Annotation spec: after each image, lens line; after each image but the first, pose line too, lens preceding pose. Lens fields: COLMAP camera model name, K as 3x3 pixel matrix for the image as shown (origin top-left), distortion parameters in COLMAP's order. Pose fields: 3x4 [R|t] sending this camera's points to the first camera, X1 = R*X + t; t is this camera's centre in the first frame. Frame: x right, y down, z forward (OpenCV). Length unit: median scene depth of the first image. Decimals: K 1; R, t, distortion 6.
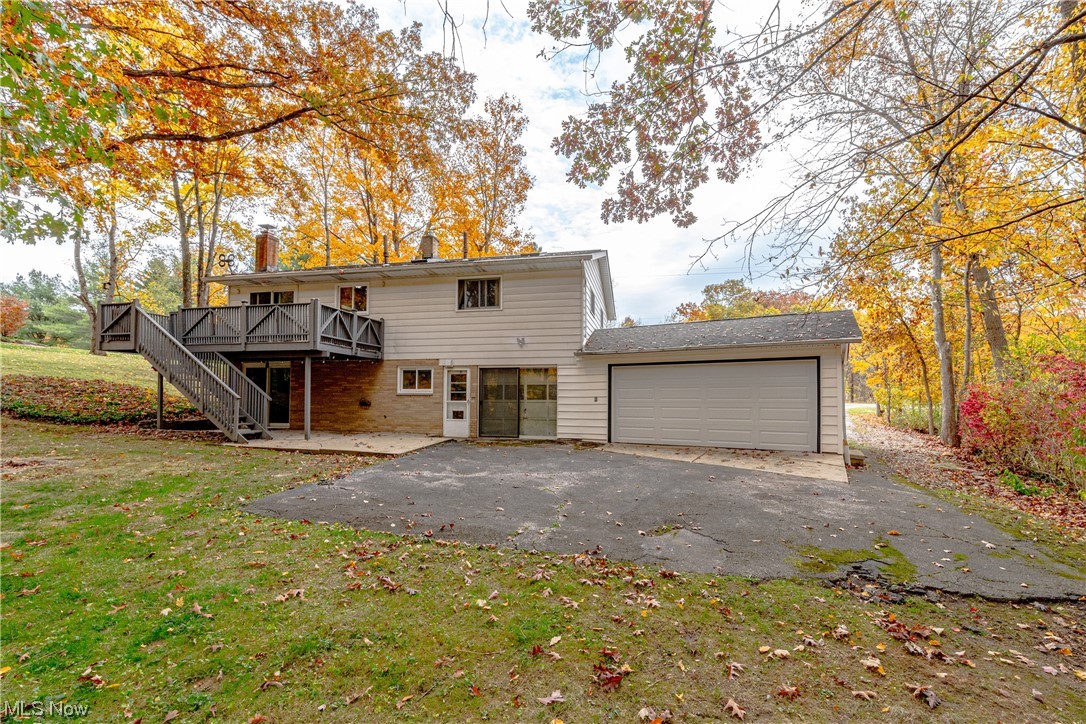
lens RADIAL K [[461.6, 0, 538.3], [0, 461.6, 376.0], [0, 0, 1]] dist [0.000082, -0.000075]
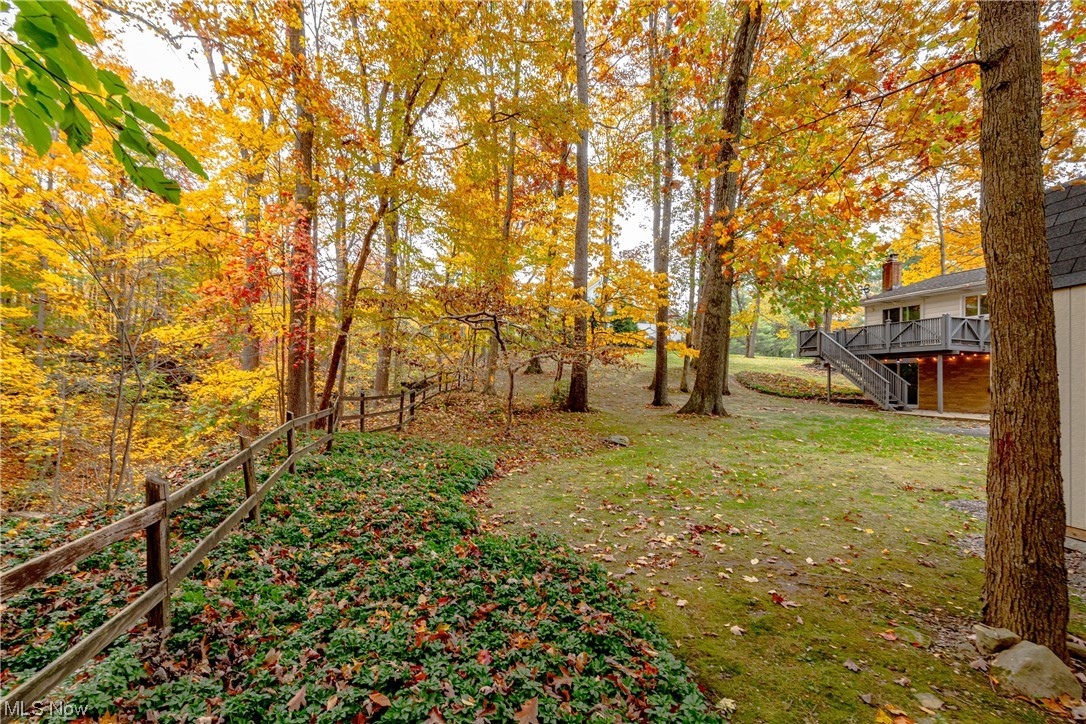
lens RADIAL K [[461.6, 0, 538.3], [0, 461.6, 376.0], [0, 0, 1]] dist [0.000082, -0.000075]
pose [[0.425990, -0.007623, -0.904696, 0.239869], [0.015036, 0.999886, -0.001346, 0.006473], [0.904603, -0.013029, 0.426056, -0.673710]]
